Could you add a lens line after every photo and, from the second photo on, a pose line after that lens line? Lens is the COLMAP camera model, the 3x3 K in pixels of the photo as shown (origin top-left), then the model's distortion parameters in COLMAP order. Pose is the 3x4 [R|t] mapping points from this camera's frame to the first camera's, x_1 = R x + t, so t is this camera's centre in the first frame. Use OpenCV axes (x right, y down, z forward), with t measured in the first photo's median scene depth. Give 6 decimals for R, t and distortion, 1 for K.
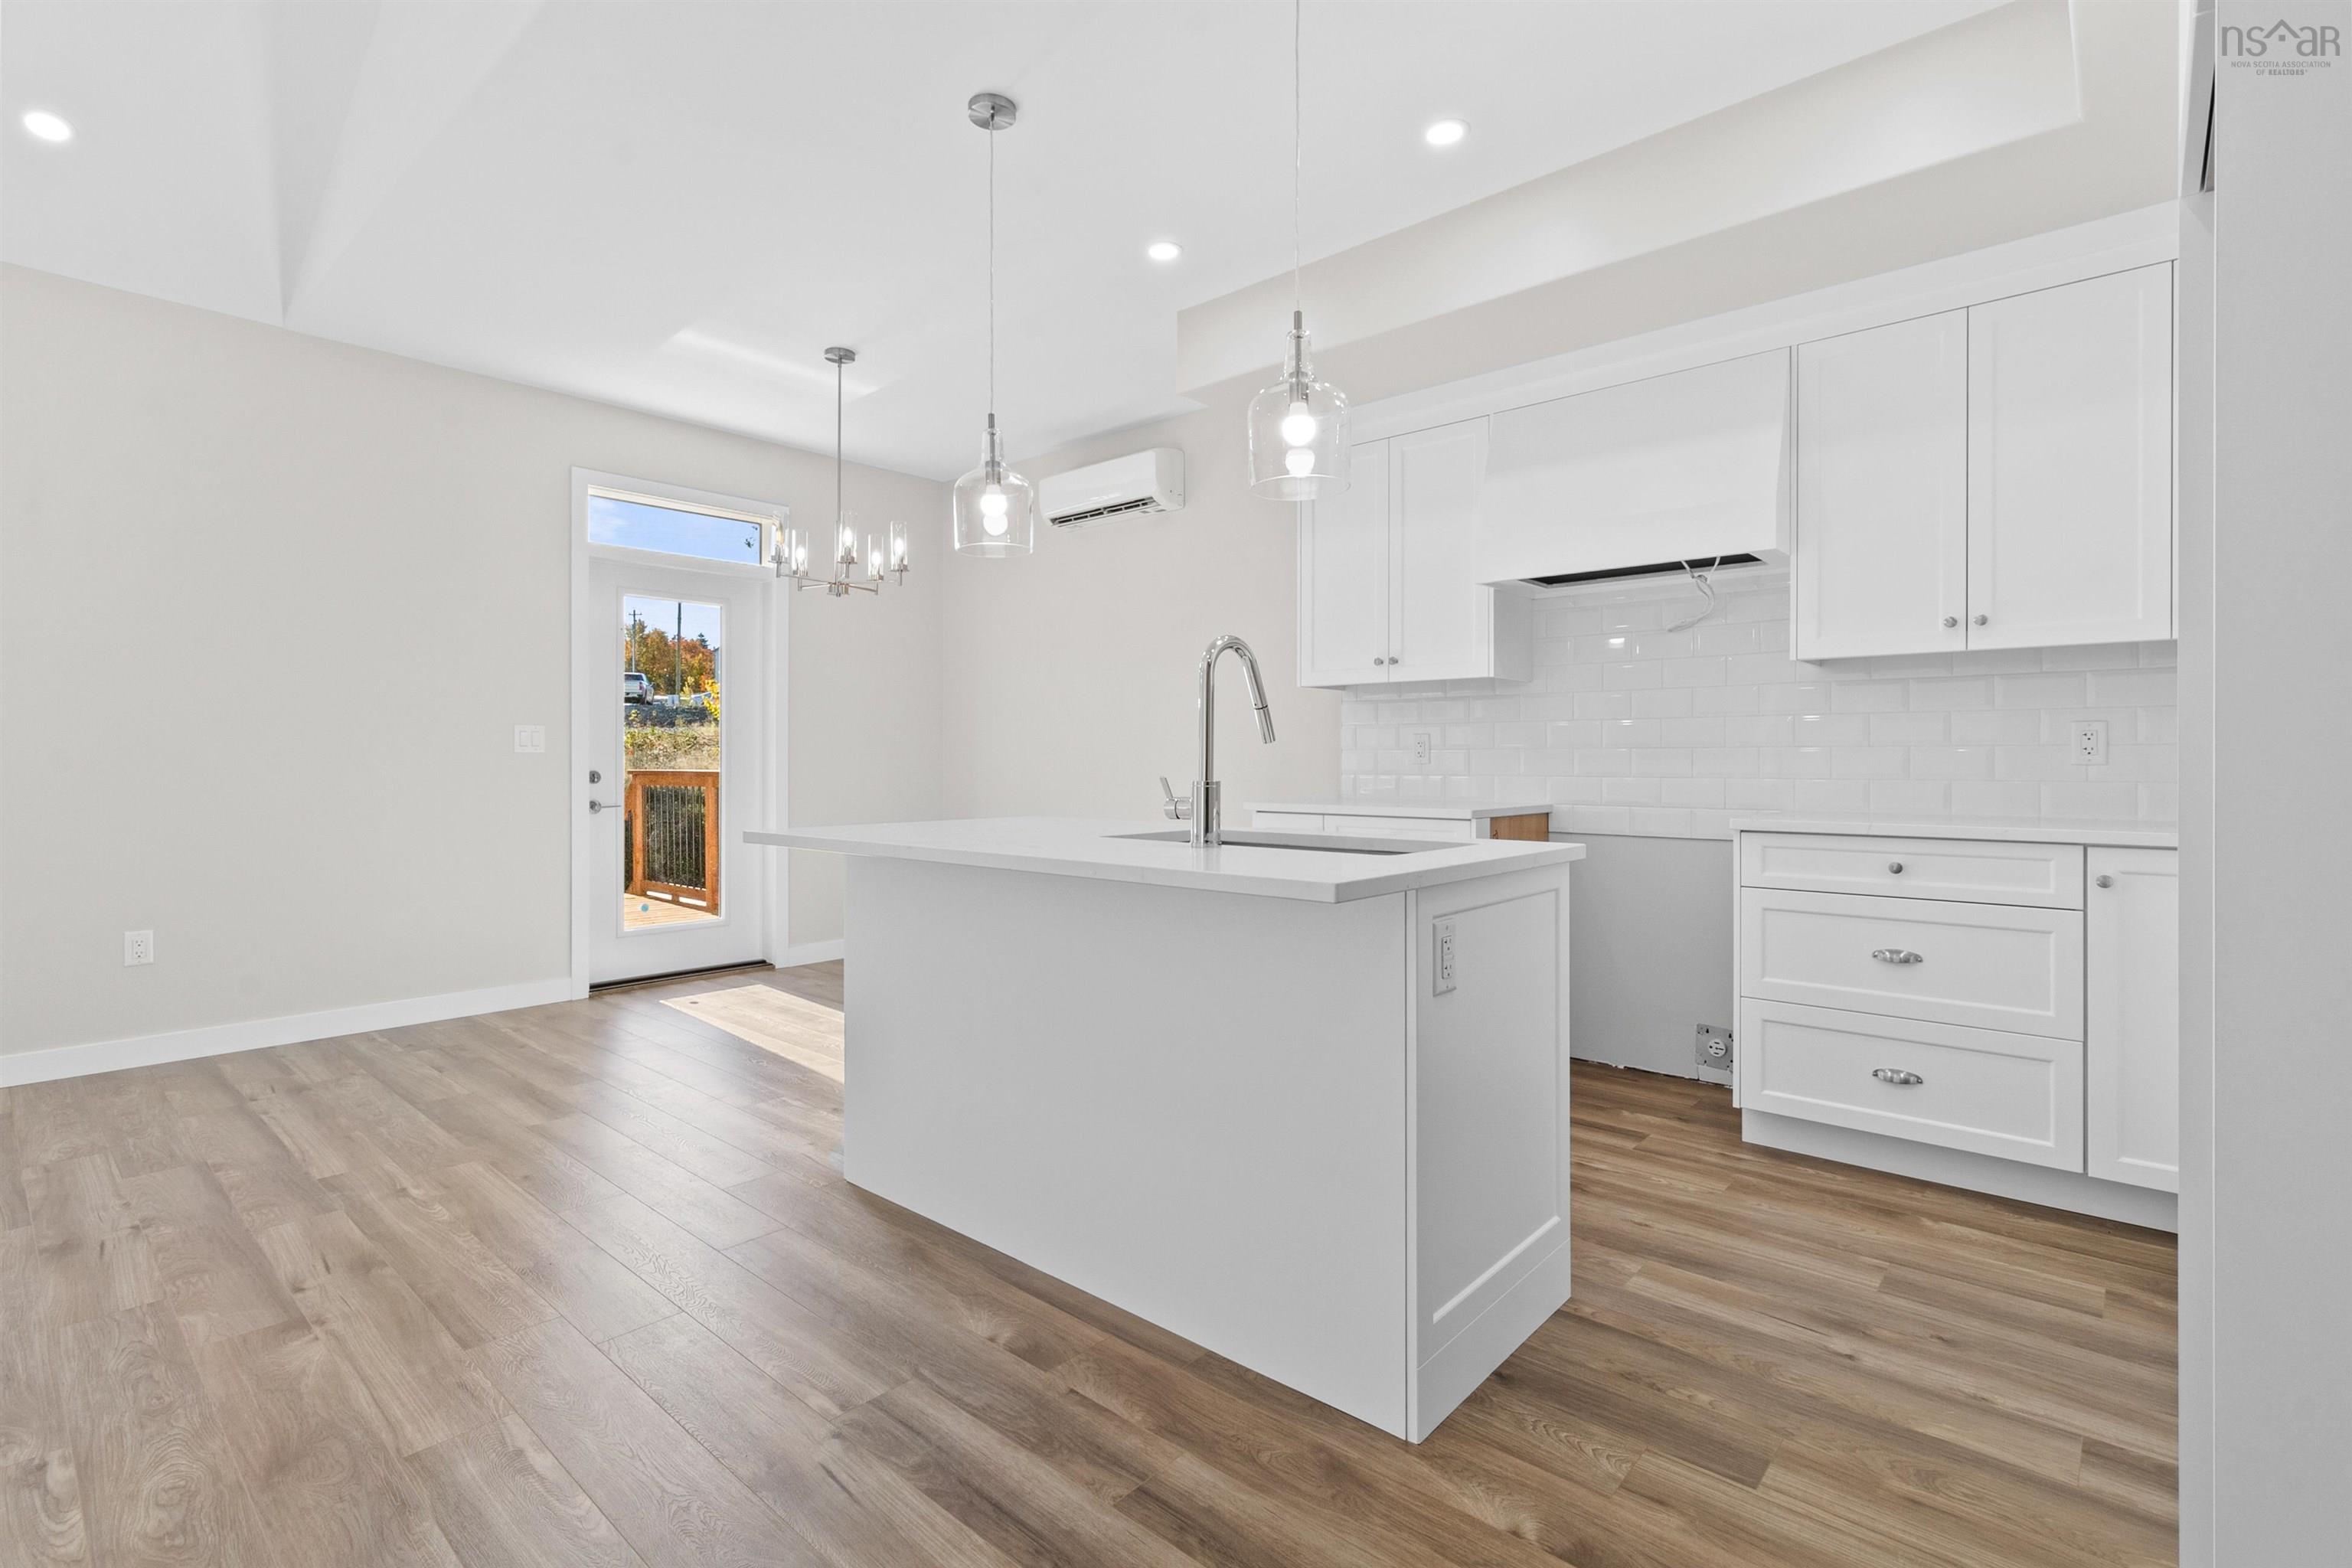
lens RADIAL K [[1089.2, 0, 1166.9], [0, 1089.2, 766.4], [0, 0, 1]] dist [0.001084, -0.000250]
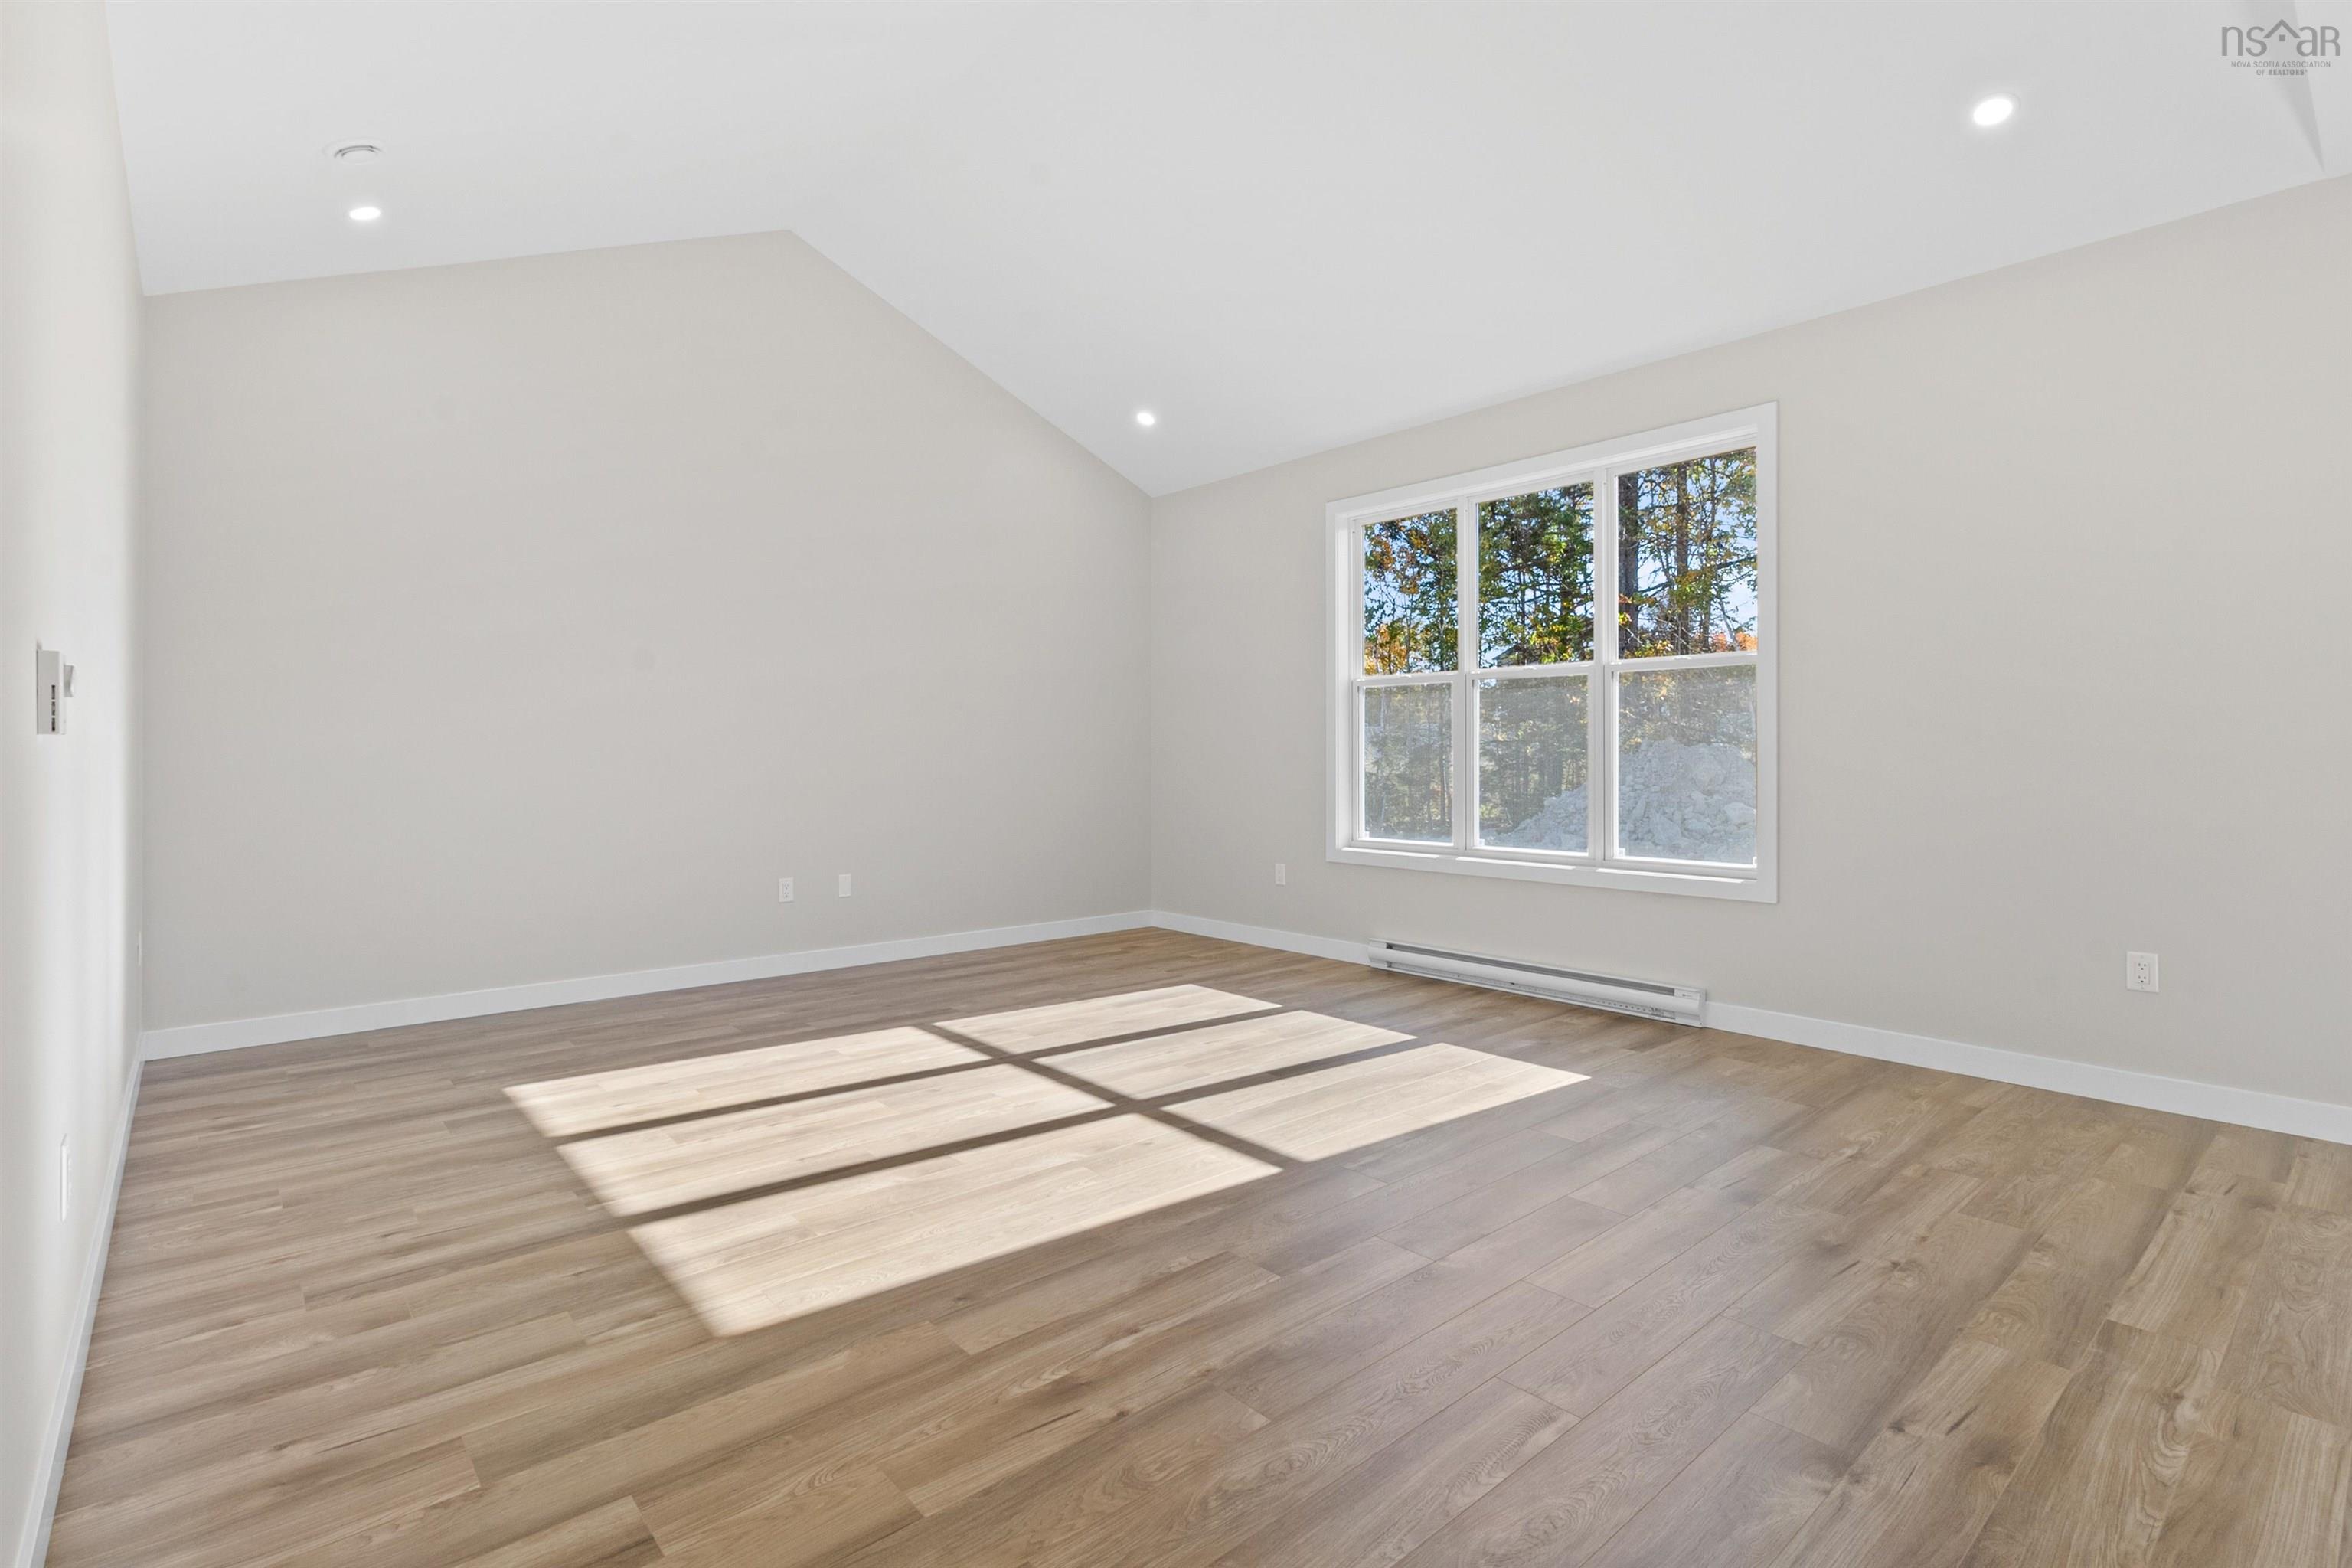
lens RADIAL K [[1099.5, 0, 1164.4], [0, 1099.5, 751.2], [0, 0, 1]] dist [-0.000200, -0.000259]
pose [[-0.129124, -0.005894, -0.991611, 0.048192], [-0.005883, 0.999969, -0.005178, -0.002453], [0.991611, 0.005165, -0.129155, 0.416774]]
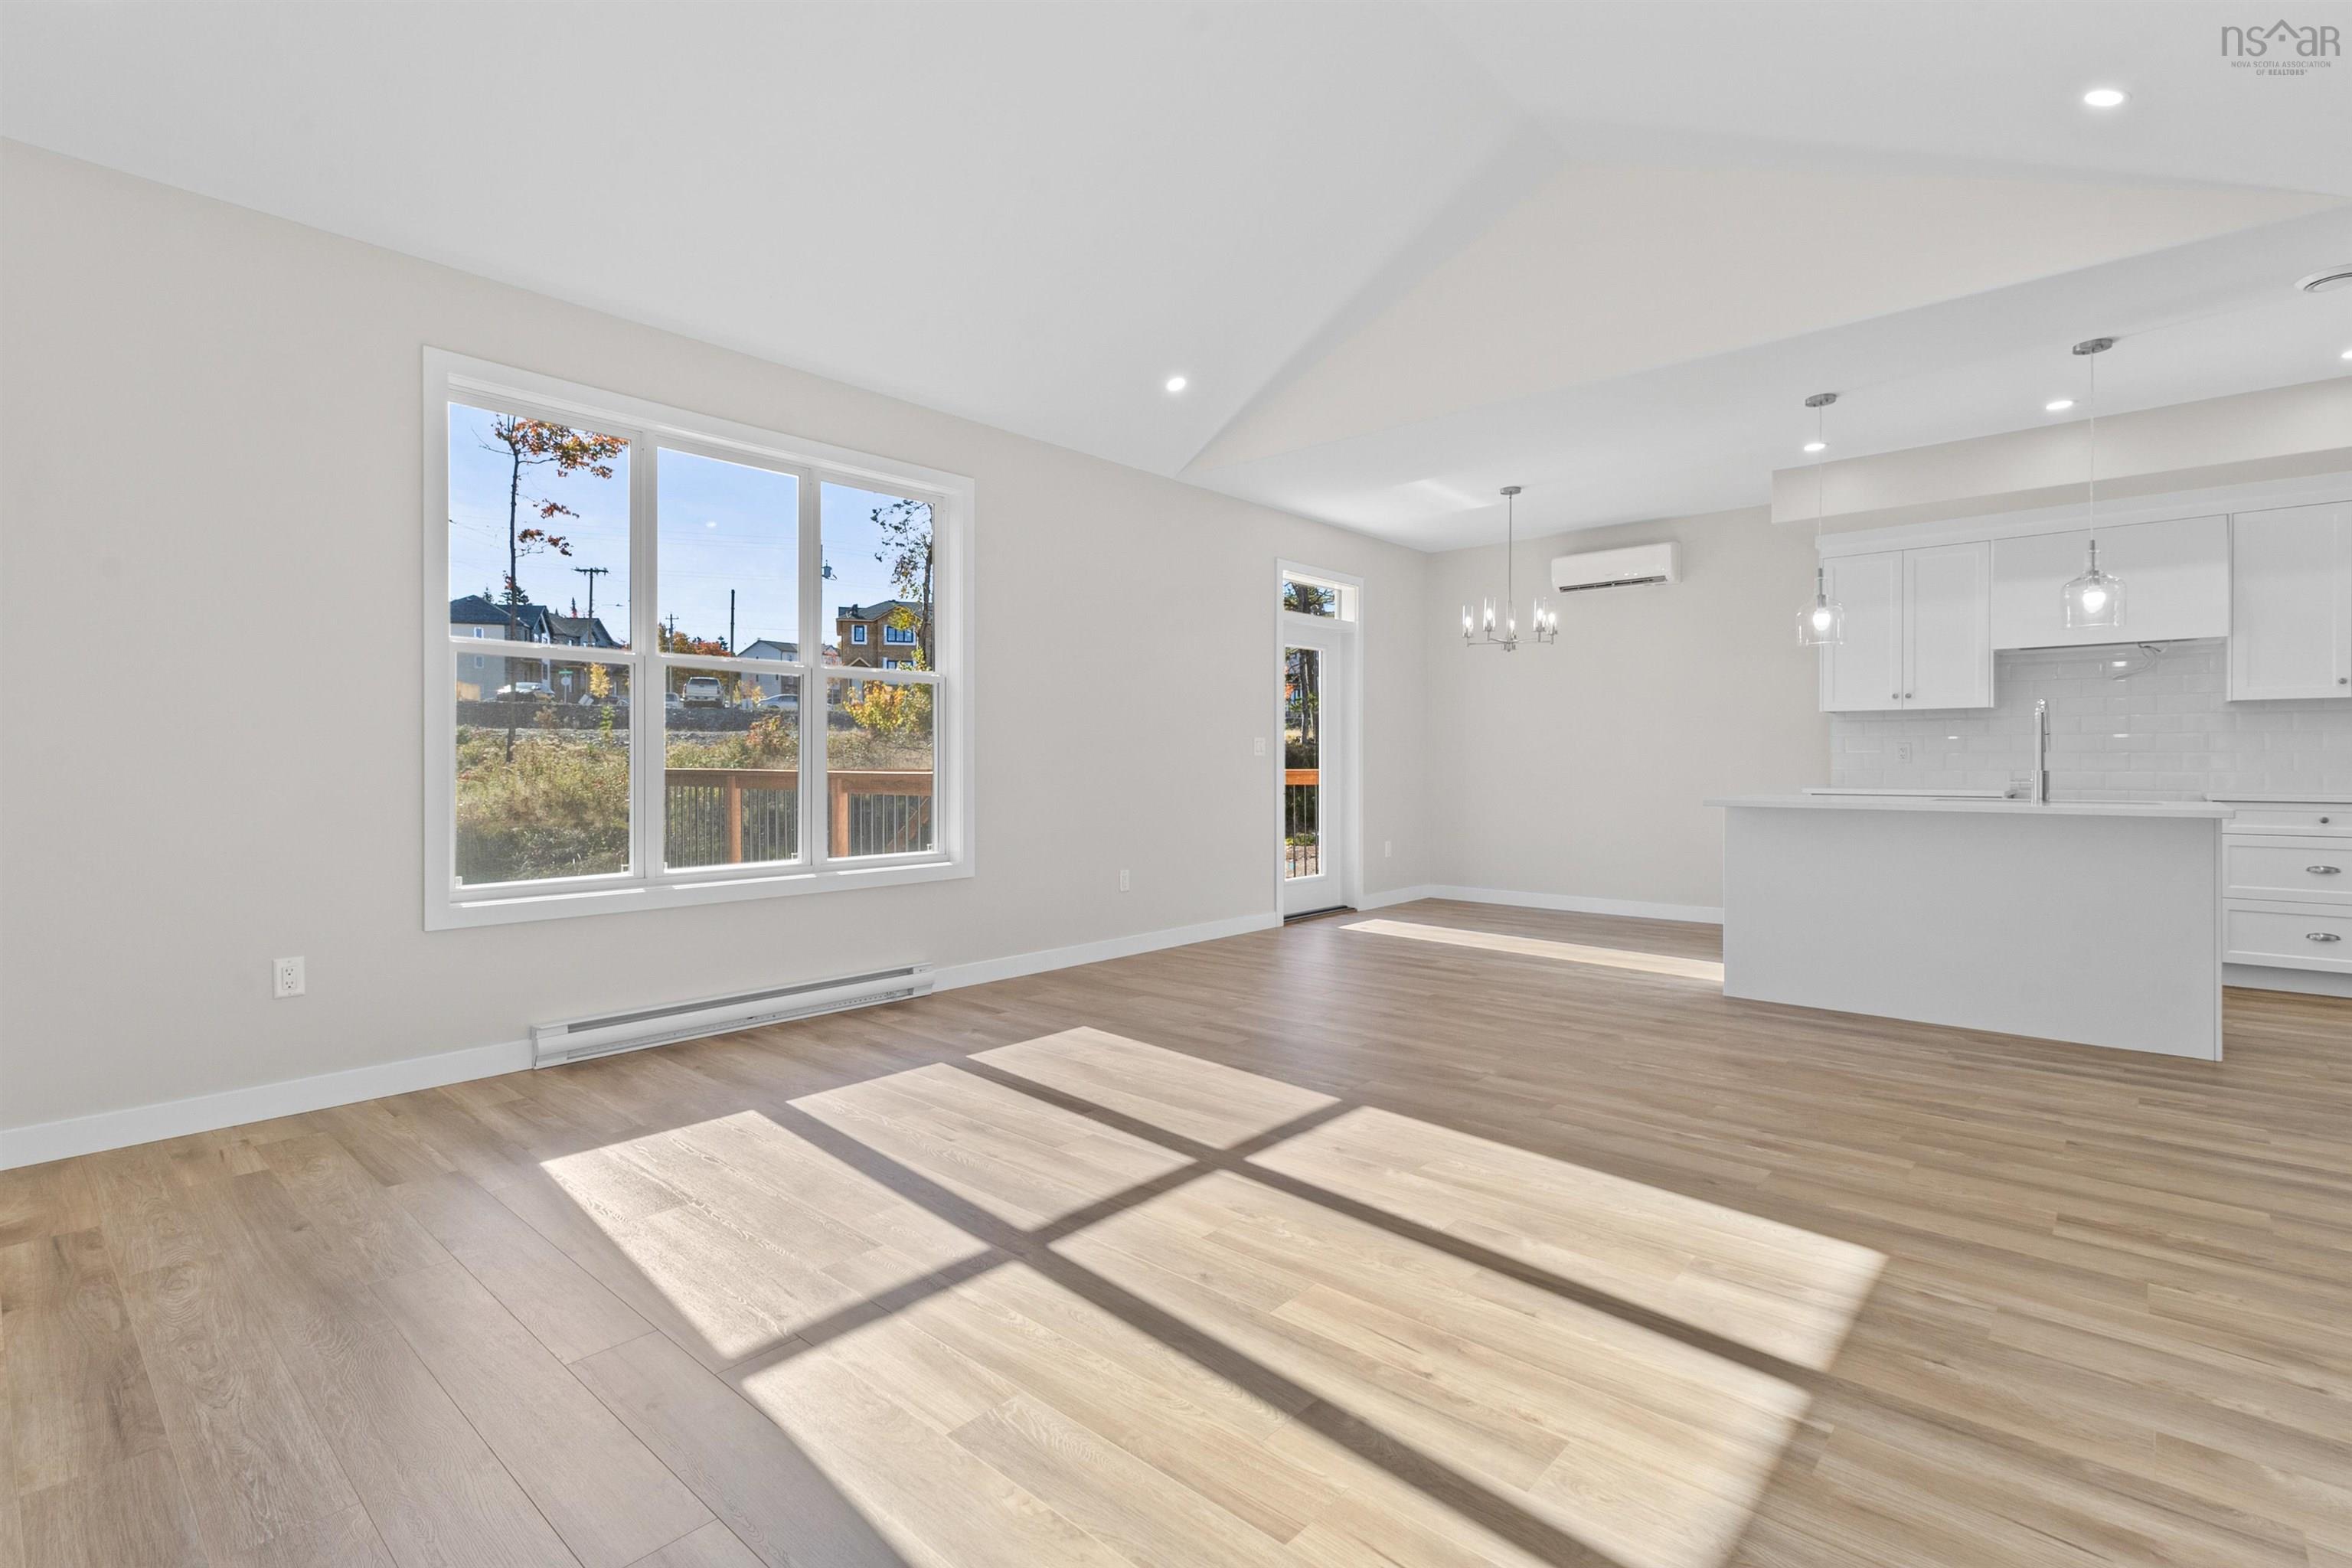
lens RADIAL K [[1089.2, 0, 1166.9], [0, 1089.2, 766.4], [0, 0, 1]] dist [0.001084, -0.000250]
pose [[0.999983, -0.001368, -0.005705, -1.098331], [0.001365, 0.999999, -0.000598, 0.002984], [0.005706, 0.000591, 0.999984, -0.719879]]
